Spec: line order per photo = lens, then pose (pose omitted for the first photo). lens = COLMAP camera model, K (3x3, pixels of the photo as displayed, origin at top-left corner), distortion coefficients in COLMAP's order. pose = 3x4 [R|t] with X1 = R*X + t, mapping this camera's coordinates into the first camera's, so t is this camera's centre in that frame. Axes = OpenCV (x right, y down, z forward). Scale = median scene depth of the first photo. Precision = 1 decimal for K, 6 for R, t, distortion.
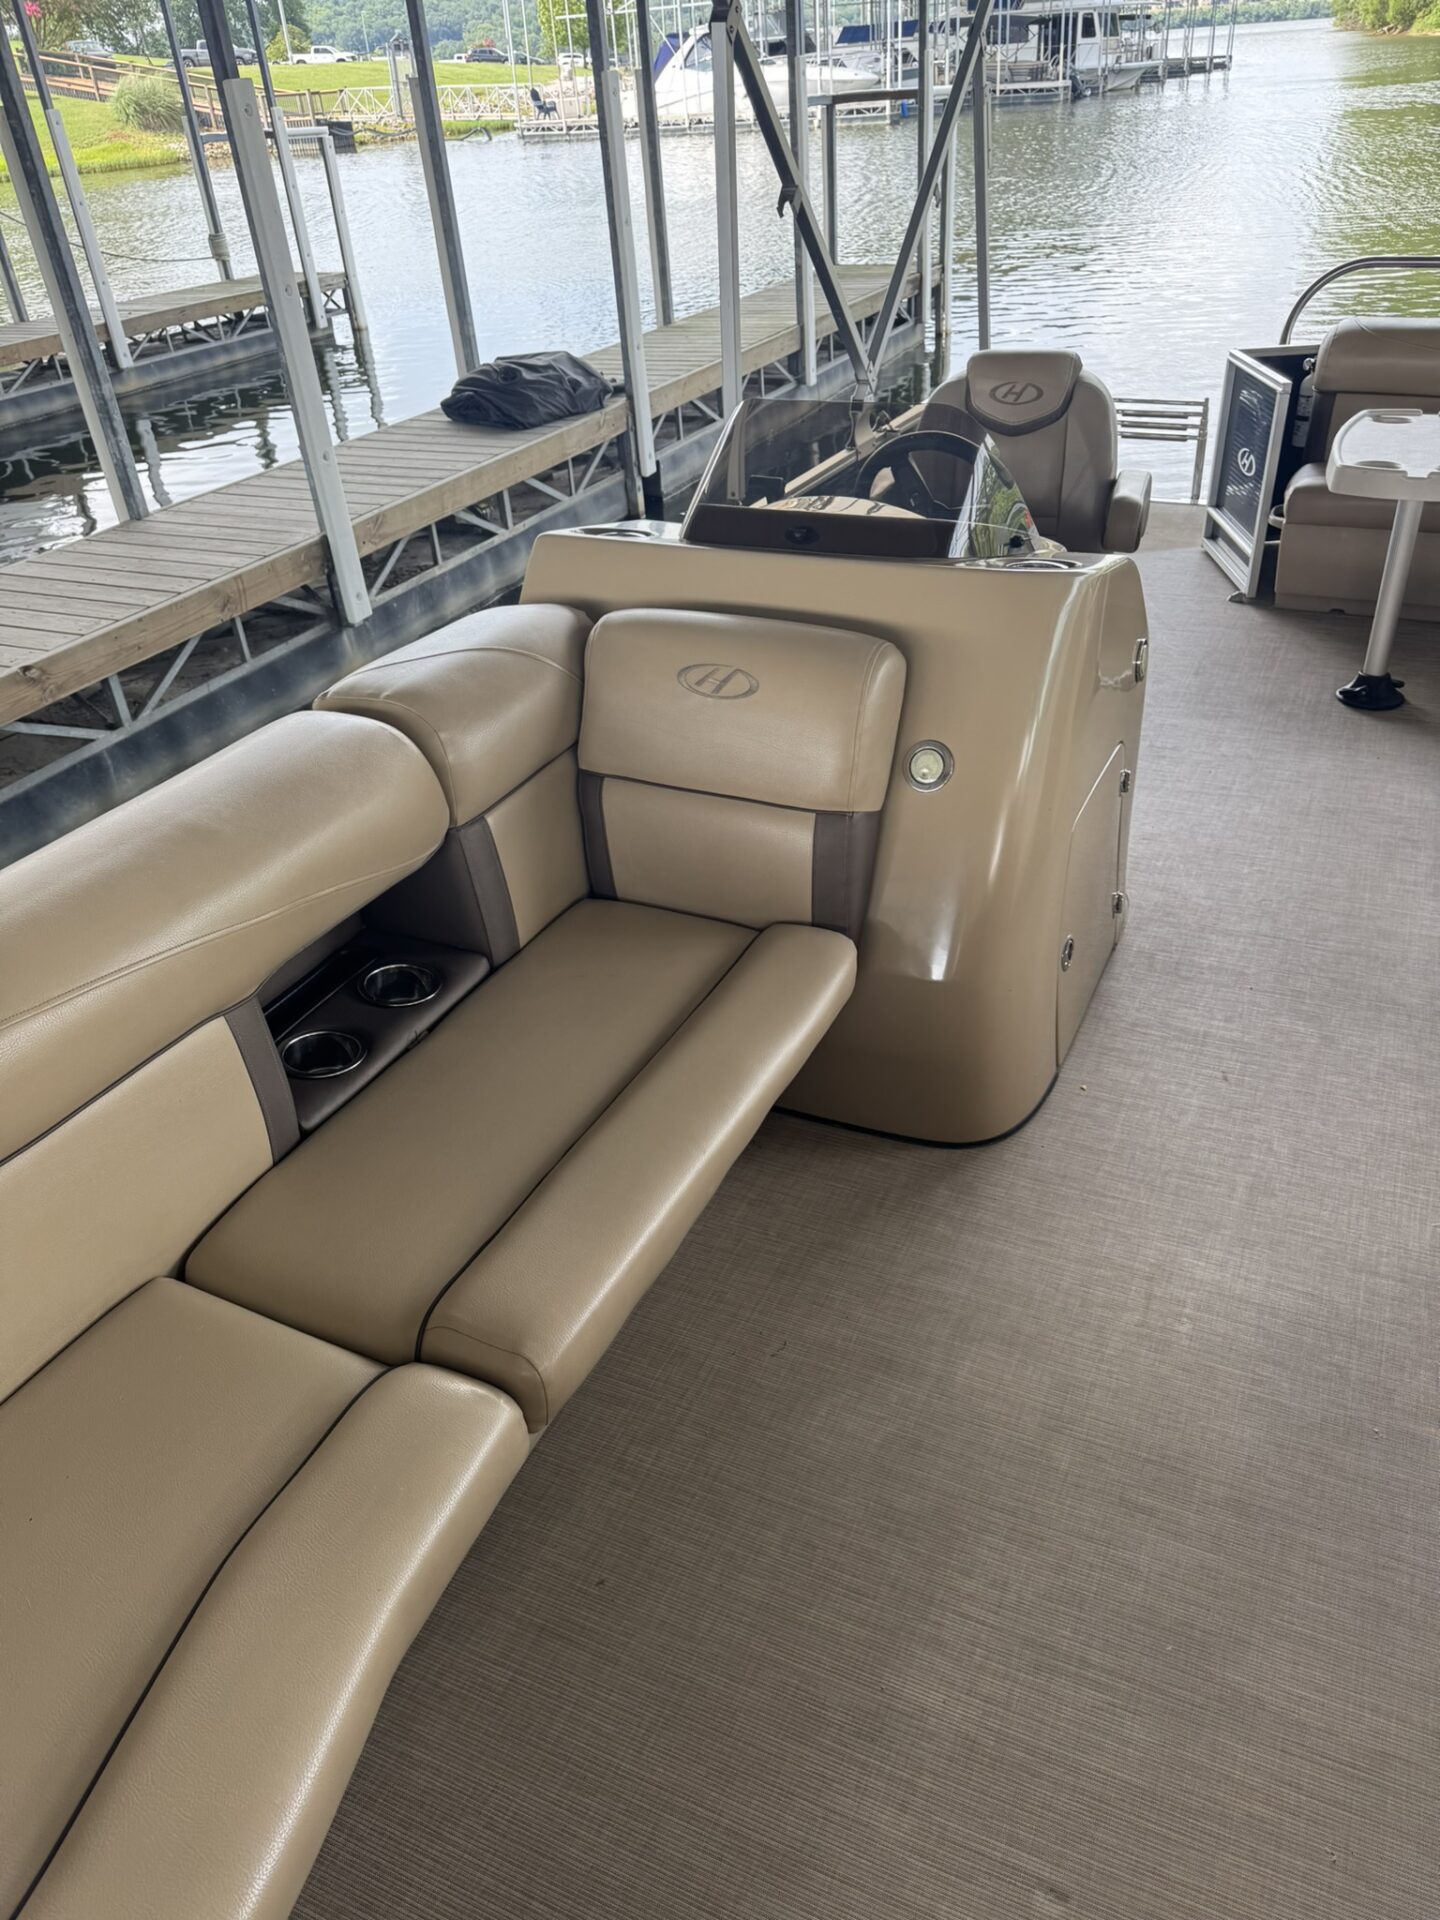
lens RADIAL K [[1383.8, 0, 777.0], [0, 1383.8, 958.5], [0, 0, 1]] dist [0.007391, -0.001552]
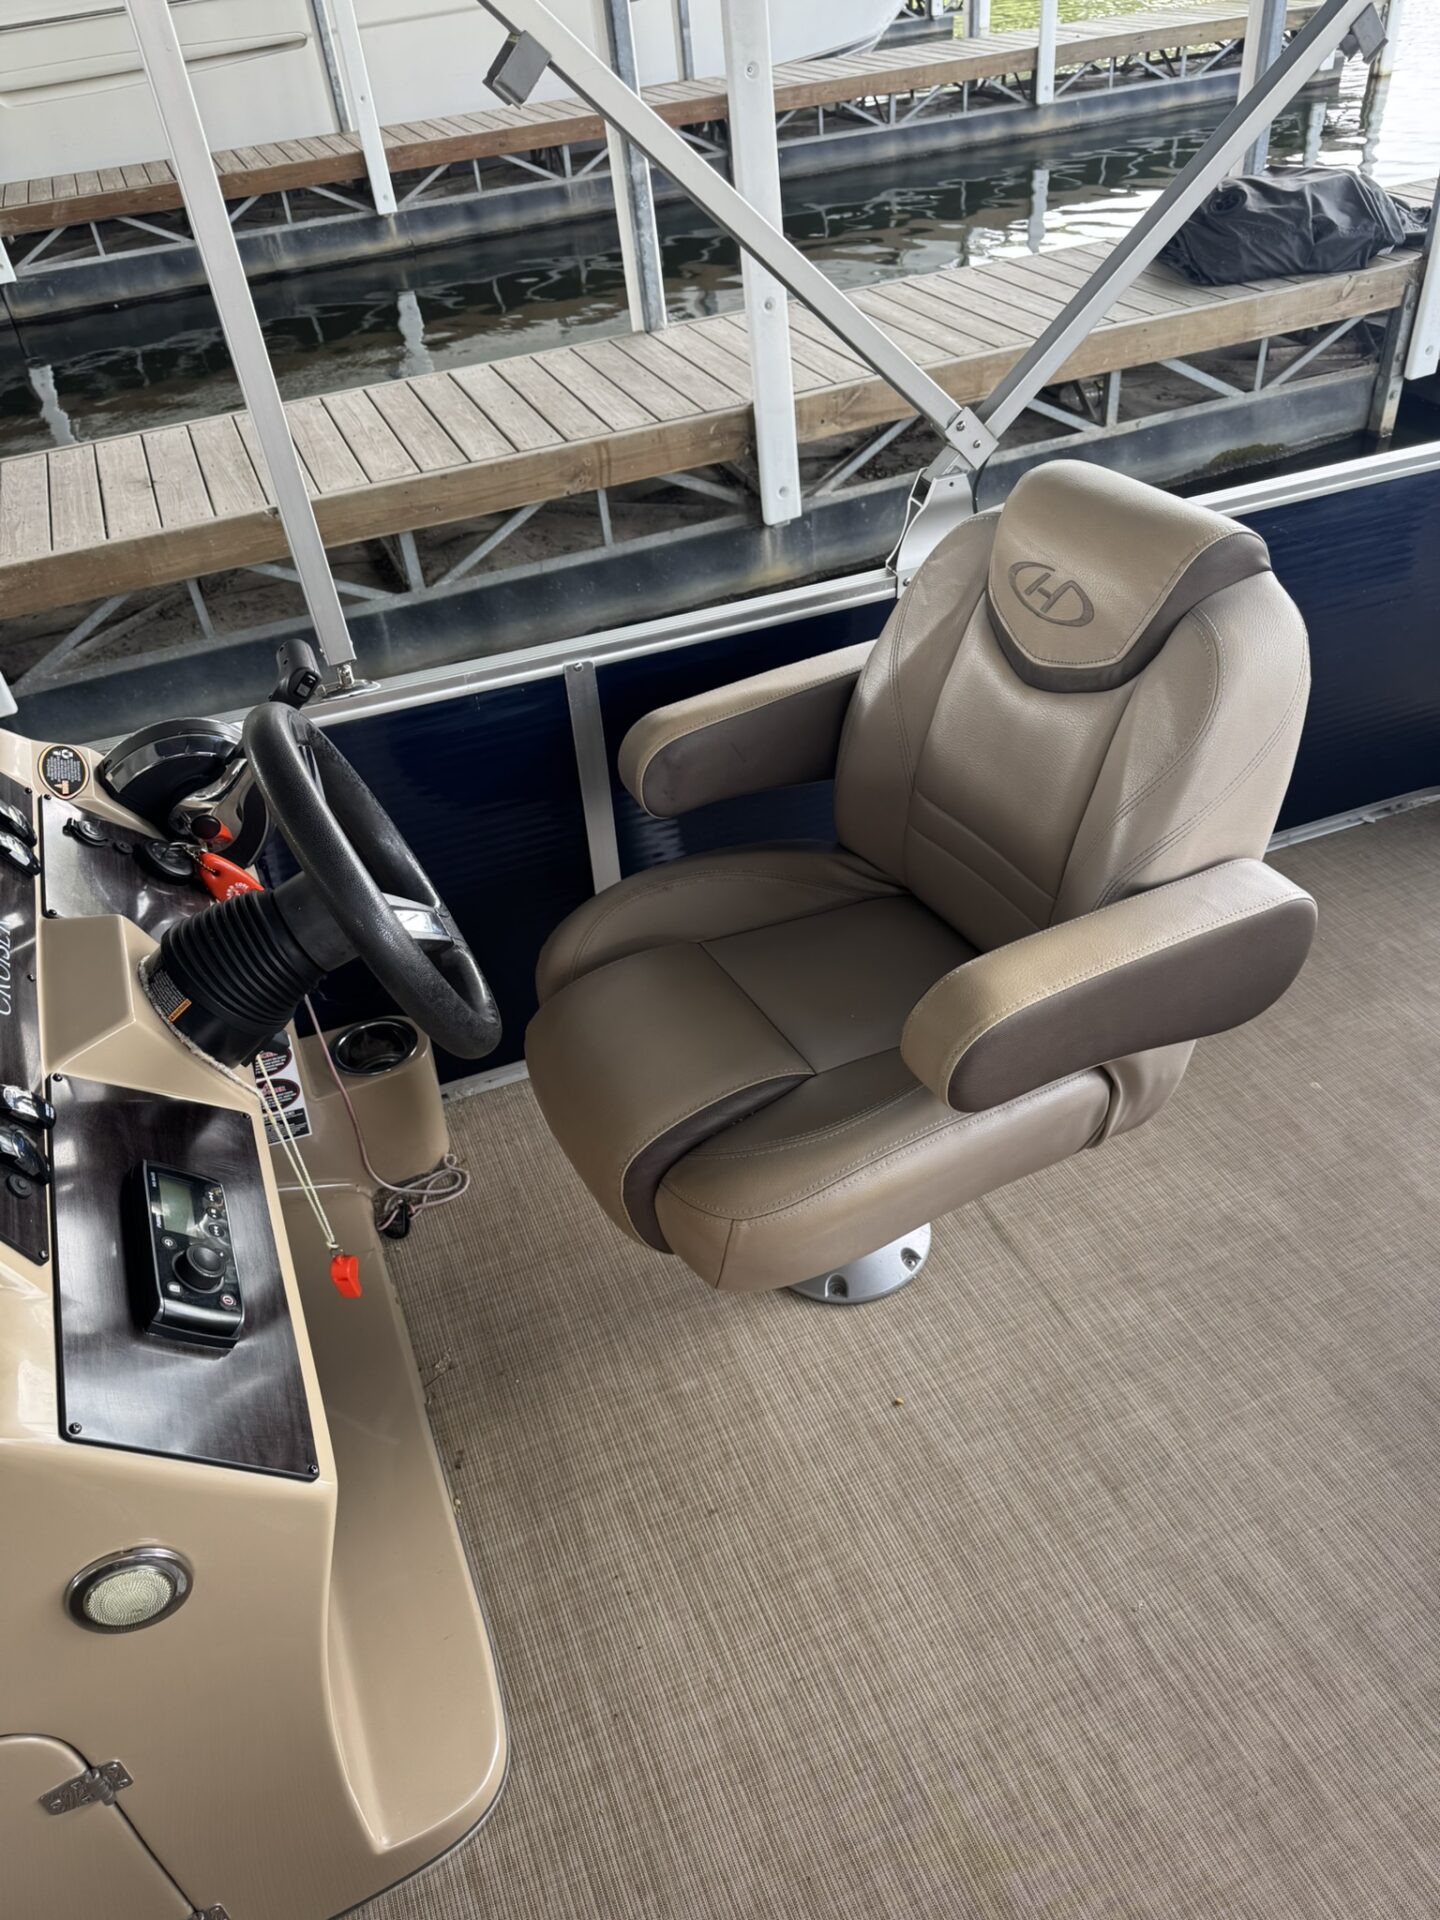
lens RADIAL K [[1431.6, 0, 720.0], [0, 1431.6, 960.0], [0, 0, 1]] dist [-0.007793, -0.002781]
pose [[0.725995, 0.425228, -0.540475, 0.176638], [-0.338428, 0.905077, 0.257491, -0.181362], [0.598664, -0.004026, 0.800990, 0.283788]]
